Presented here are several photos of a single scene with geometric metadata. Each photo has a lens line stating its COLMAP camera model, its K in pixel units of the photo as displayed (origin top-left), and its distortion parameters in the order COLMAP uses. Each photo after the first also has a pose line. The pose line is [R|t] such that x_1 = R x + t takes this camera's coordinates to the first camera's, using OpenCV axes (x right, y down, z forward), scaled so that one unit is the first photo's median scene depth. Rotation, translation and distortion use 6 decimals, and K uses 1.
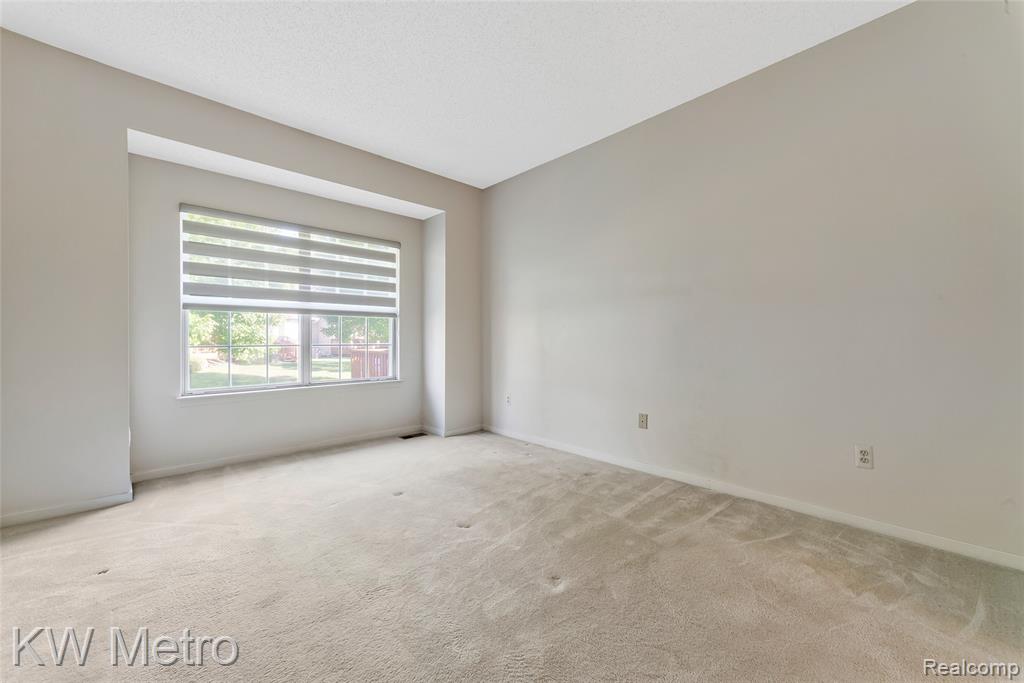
lens RADIAL K [[404.0, 0, 511.8], [0, 404.0, 334.9], [0, 0, 1]] dist [0.002065, 0.000103]
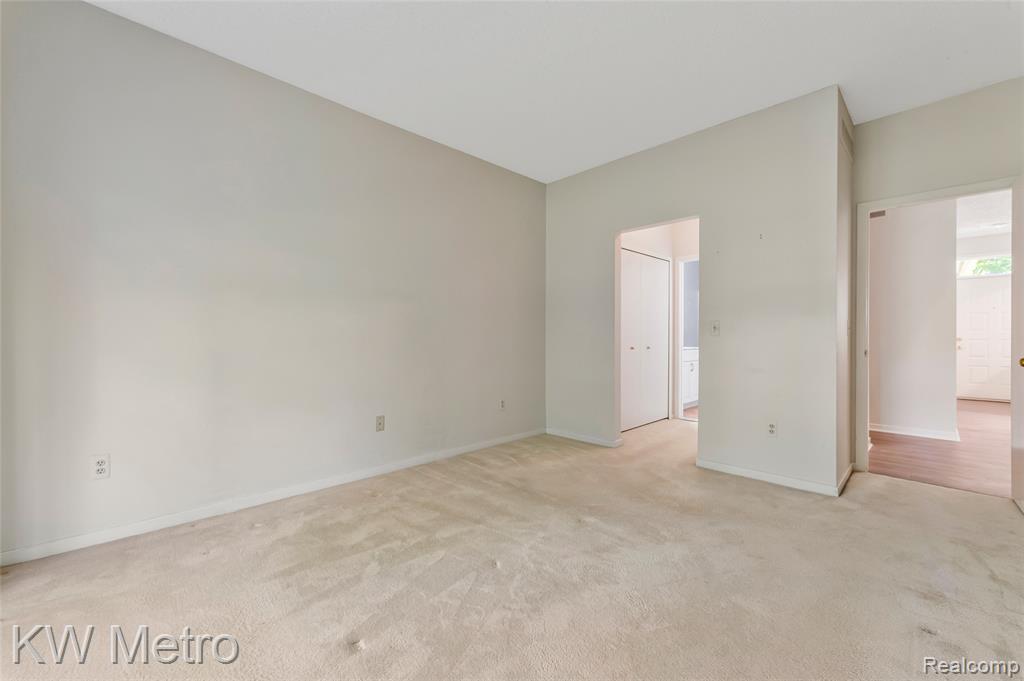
lens RADIAL K [[404.0, 0, 511.8], [0, 404.0, 333.9], [0, 0, 1]] dist [0.002065, 0.000103]
pose [[-0.005001, 0.009270, 0.999945, -0.719135], [-0.004245, 0.999948, -0.009291, 0.001423], [-0.999978, -0.004291, -0.004961, 0.729255]]
